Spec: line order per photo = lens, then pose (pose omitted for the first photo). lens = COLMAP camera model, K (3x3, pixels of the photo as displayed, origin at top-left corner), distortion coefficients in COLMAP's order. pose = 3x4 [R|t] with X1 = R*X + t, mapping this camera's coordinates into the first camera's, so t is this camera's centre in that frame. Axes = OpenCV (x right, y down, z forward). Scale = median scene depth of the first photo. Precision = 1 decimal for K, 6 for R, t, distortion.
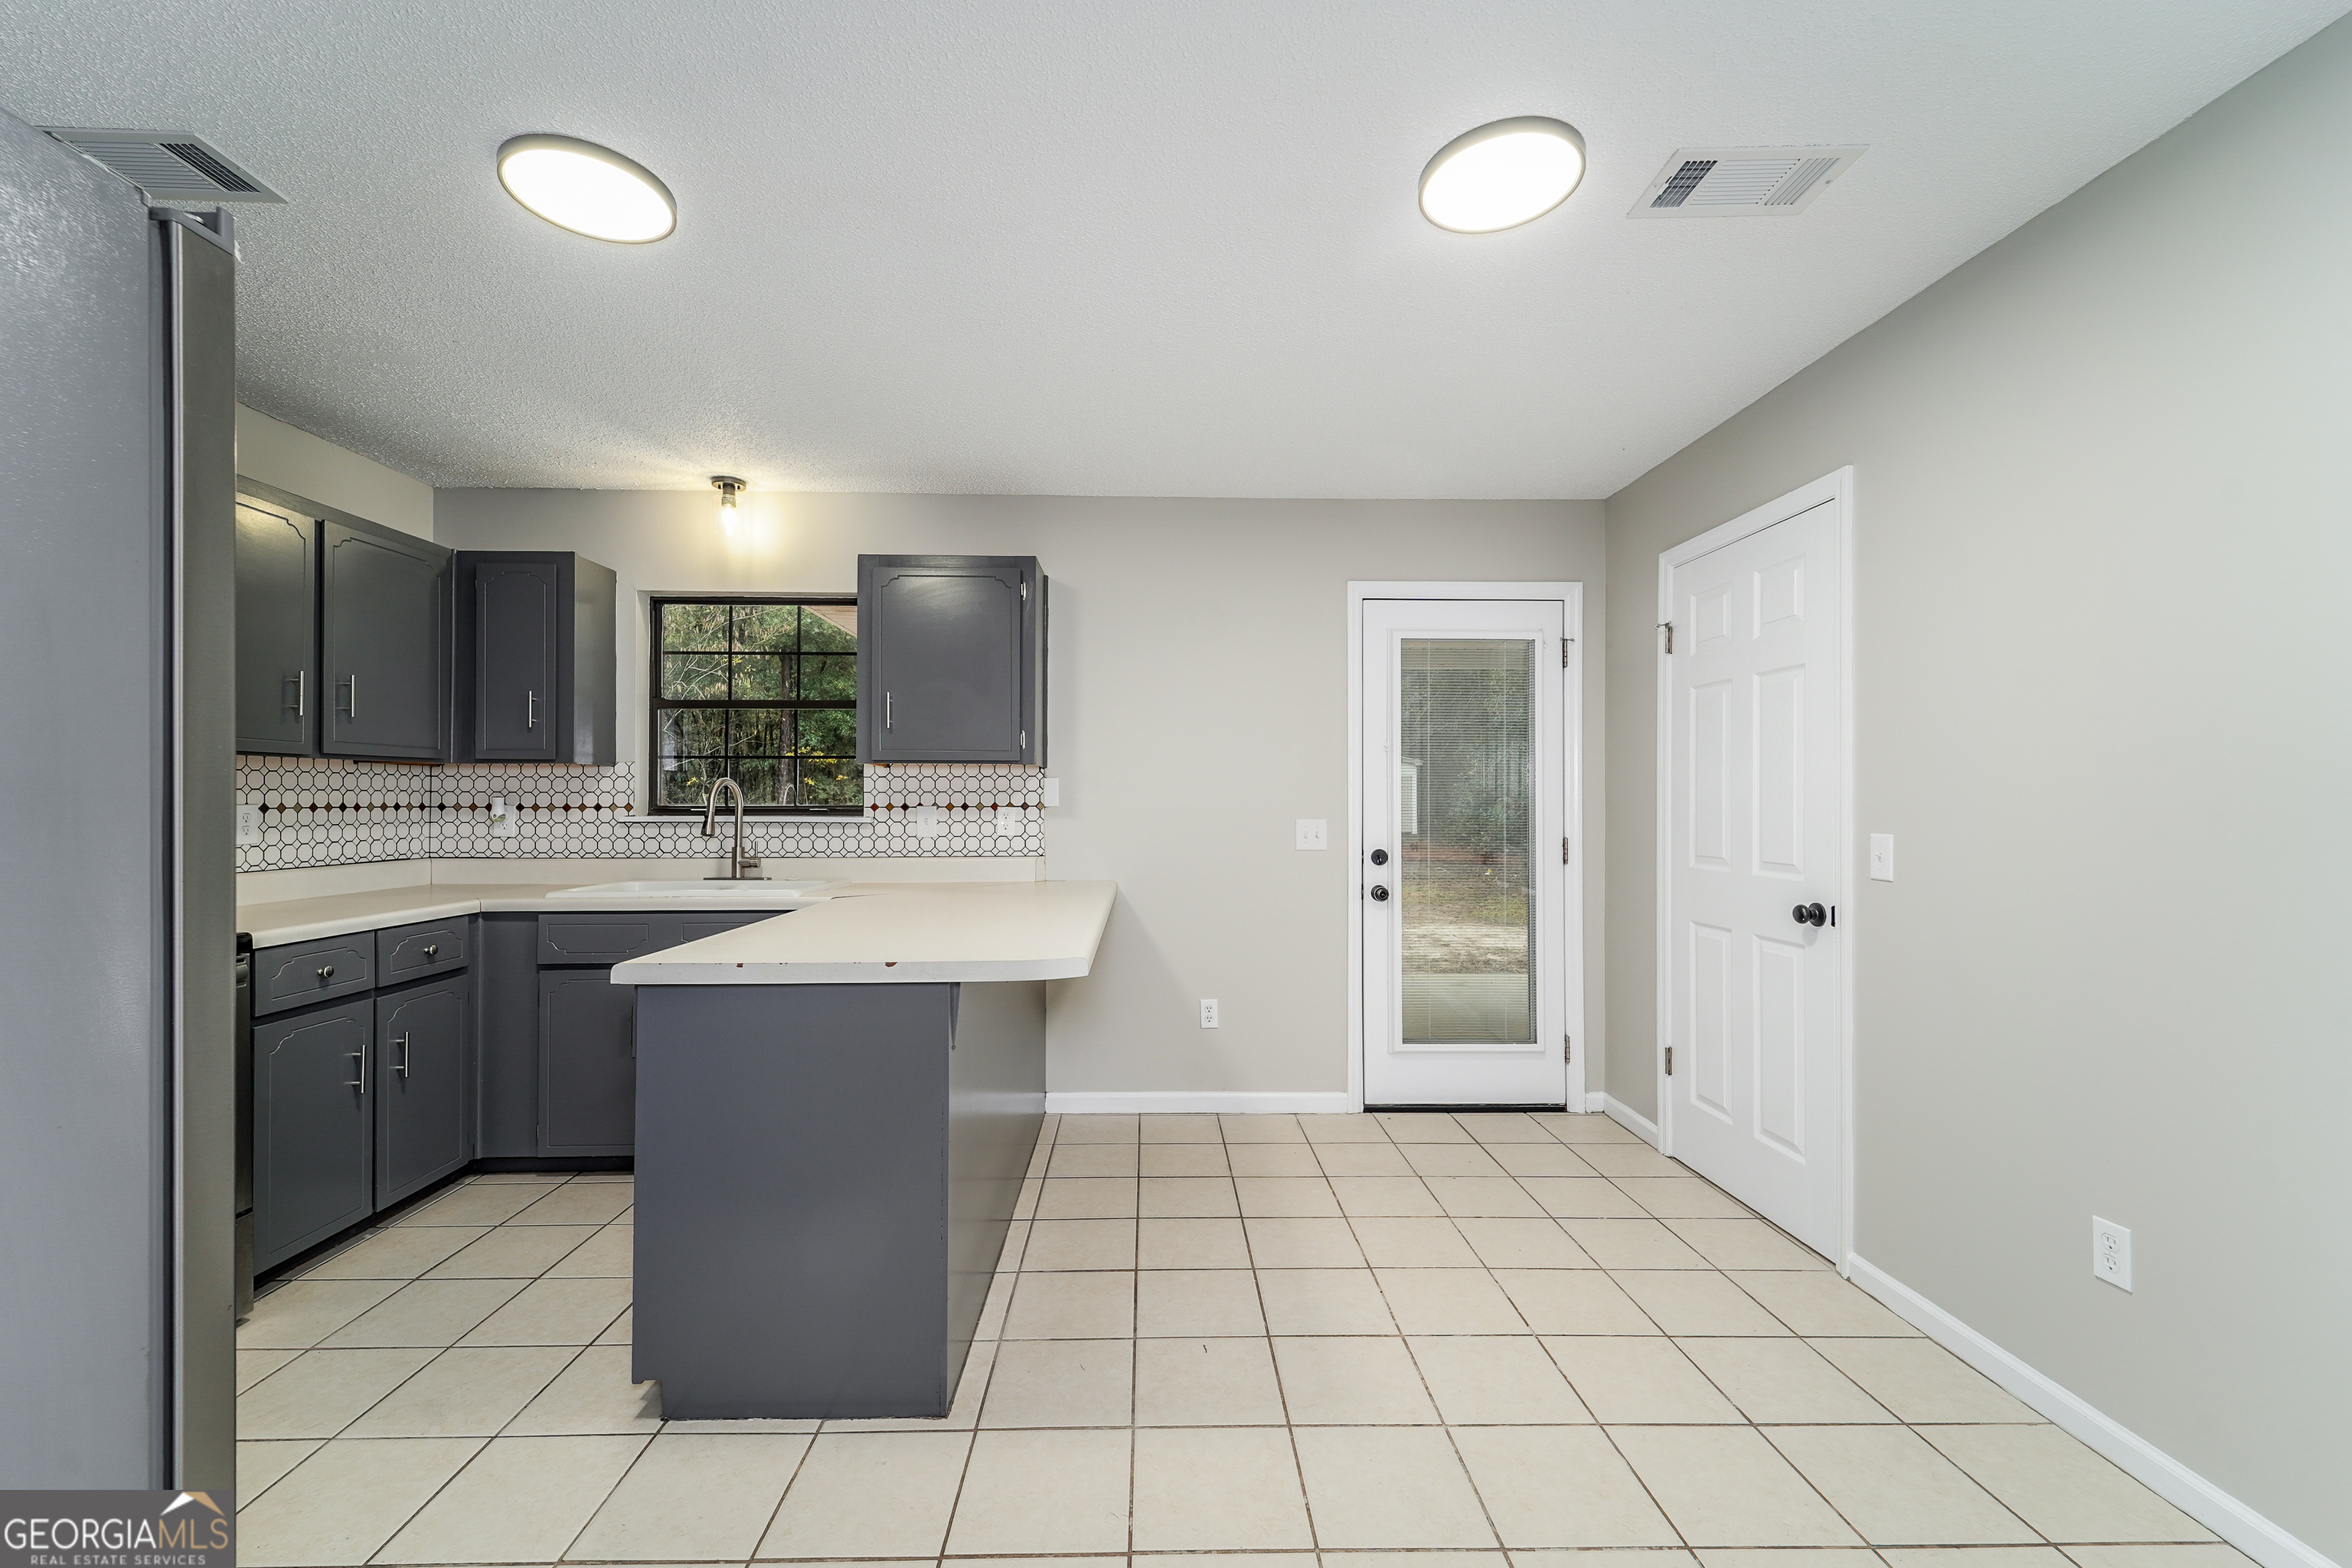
lens RADIAL K [[952.4, 0, 1190.7], [0, 952.4, 794.7], [0, 0, 1]] dist [0.000937, -0.002284]
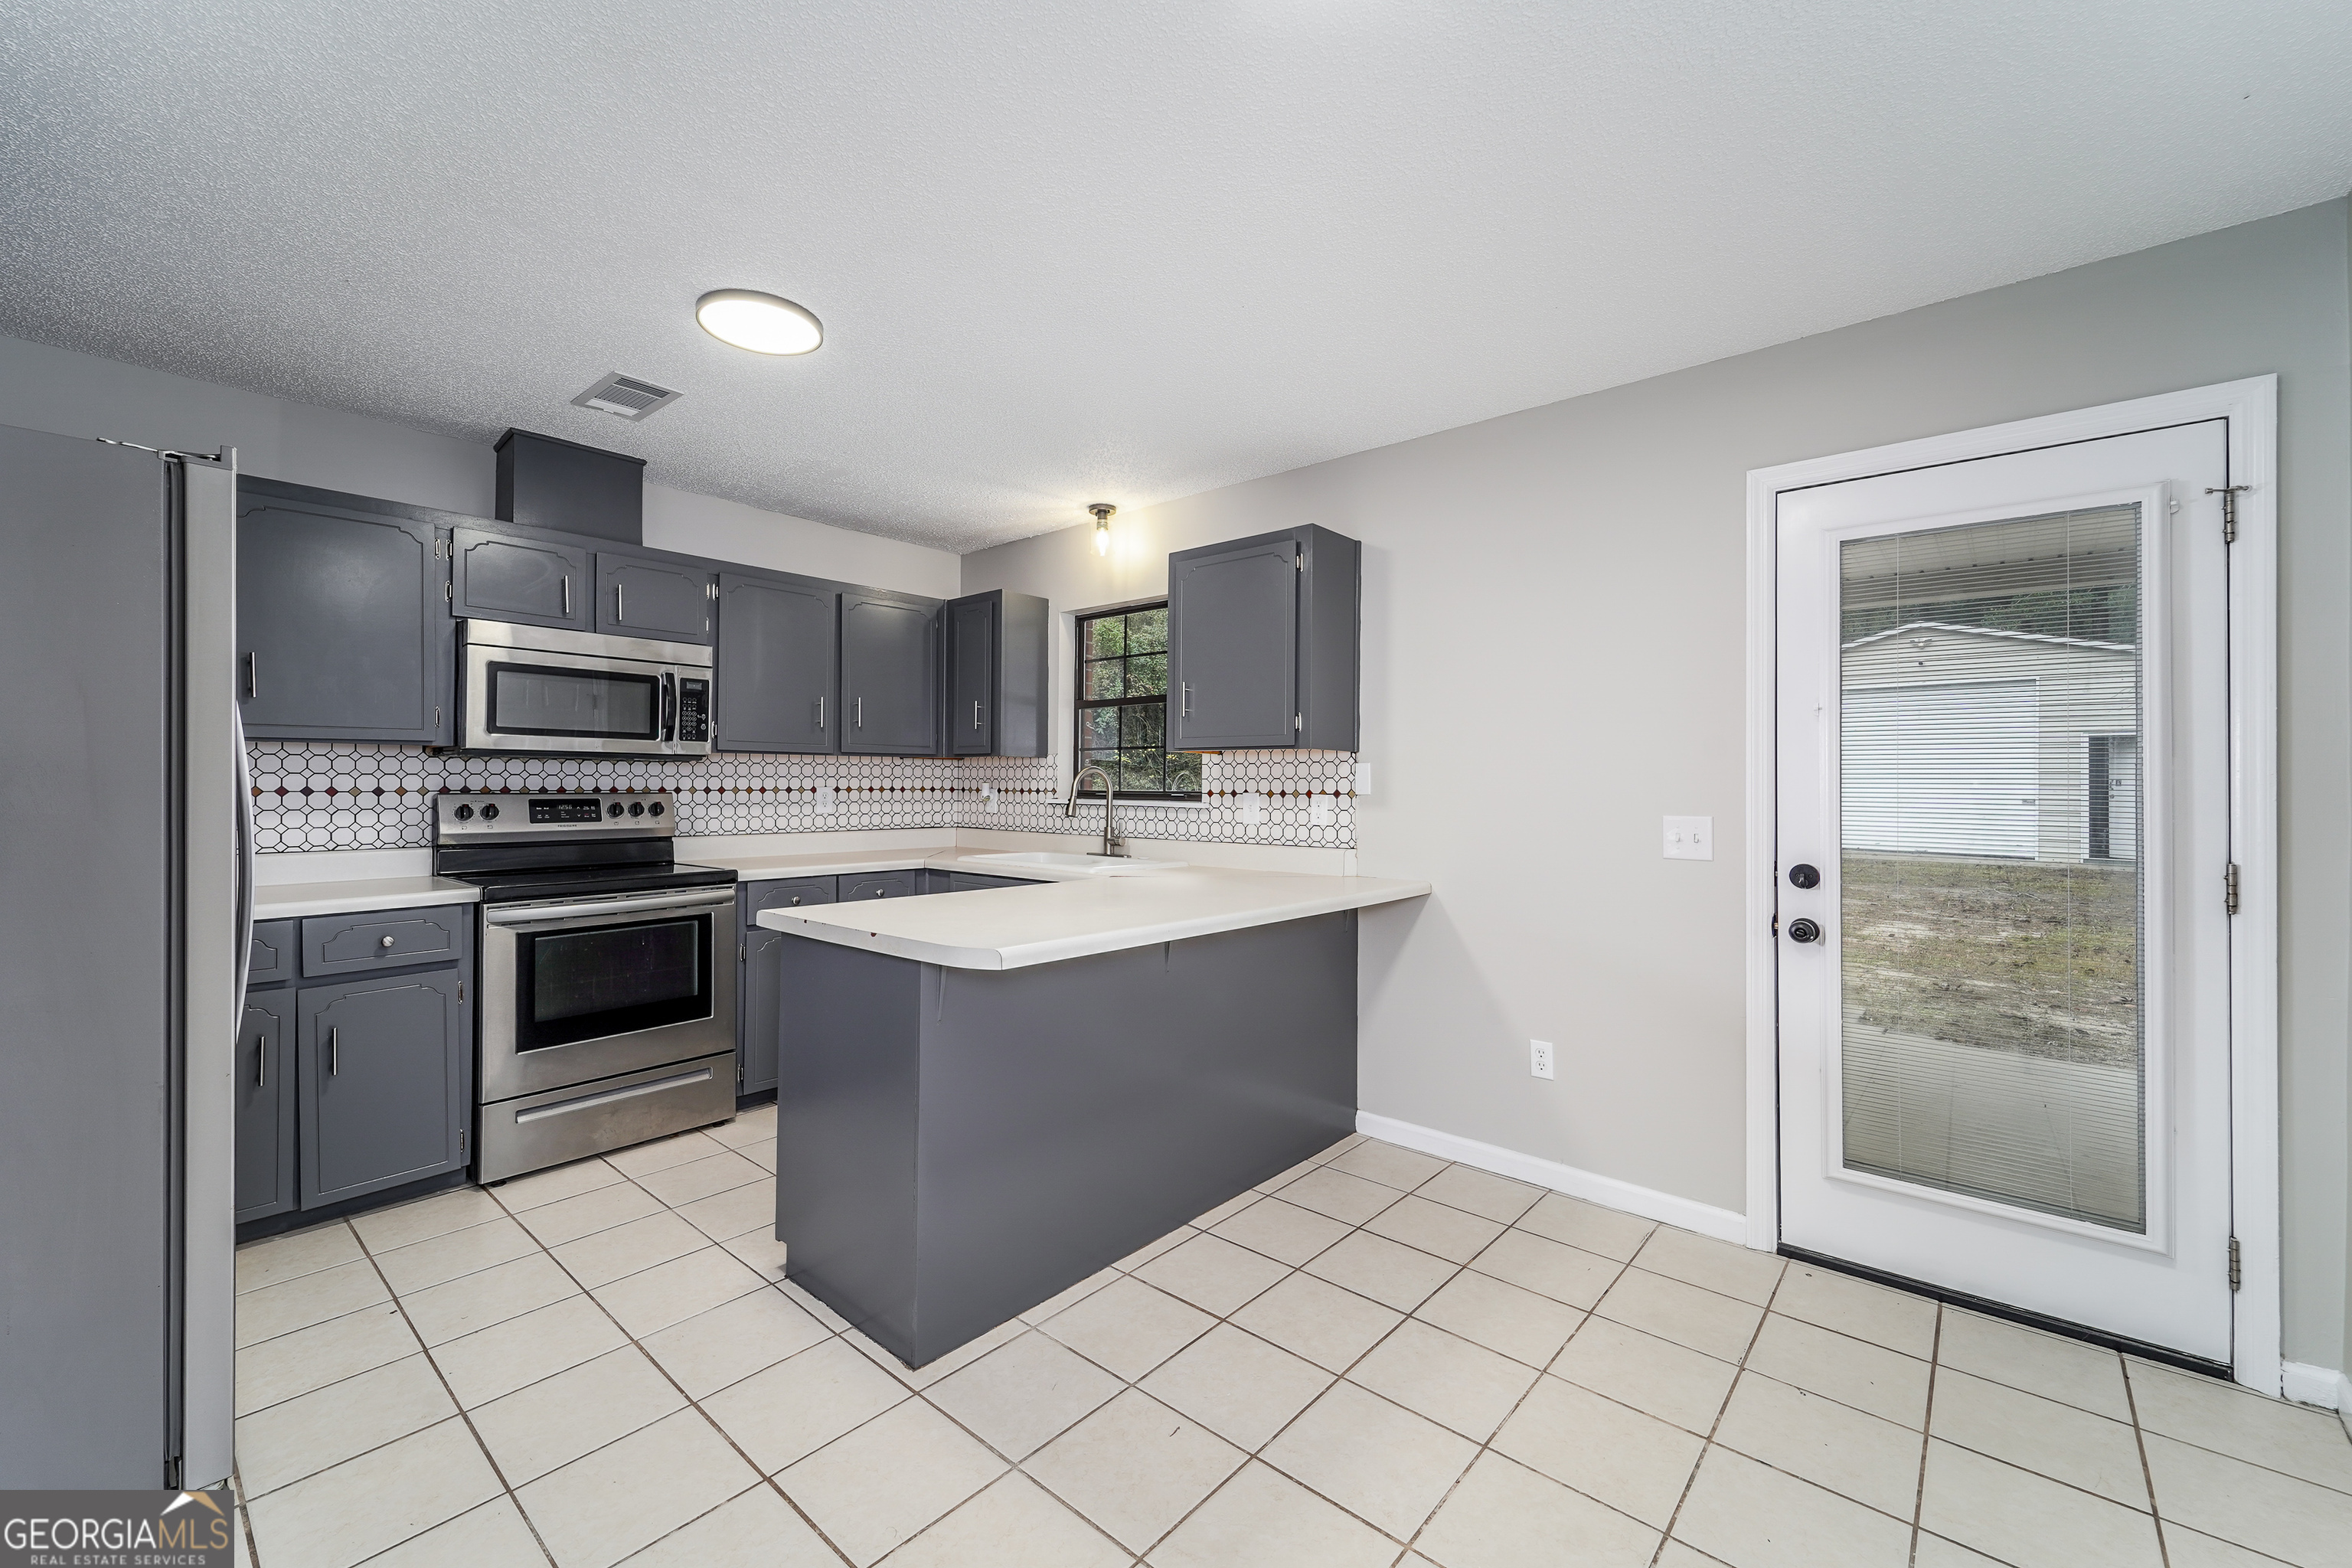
lens RADIAL K [[952.4, 0, 1170.6], [0, 952.4, 775.0], [0, 0, 1]] dist [0.000937, -0.002284]
pose [[0.723072, -0.003063, -0.690766, 0.352105], [-0.002024, 0.999976, -0.006553, 0.000120], [0.690770, 0.006136, 0.723049, 0.221913]]
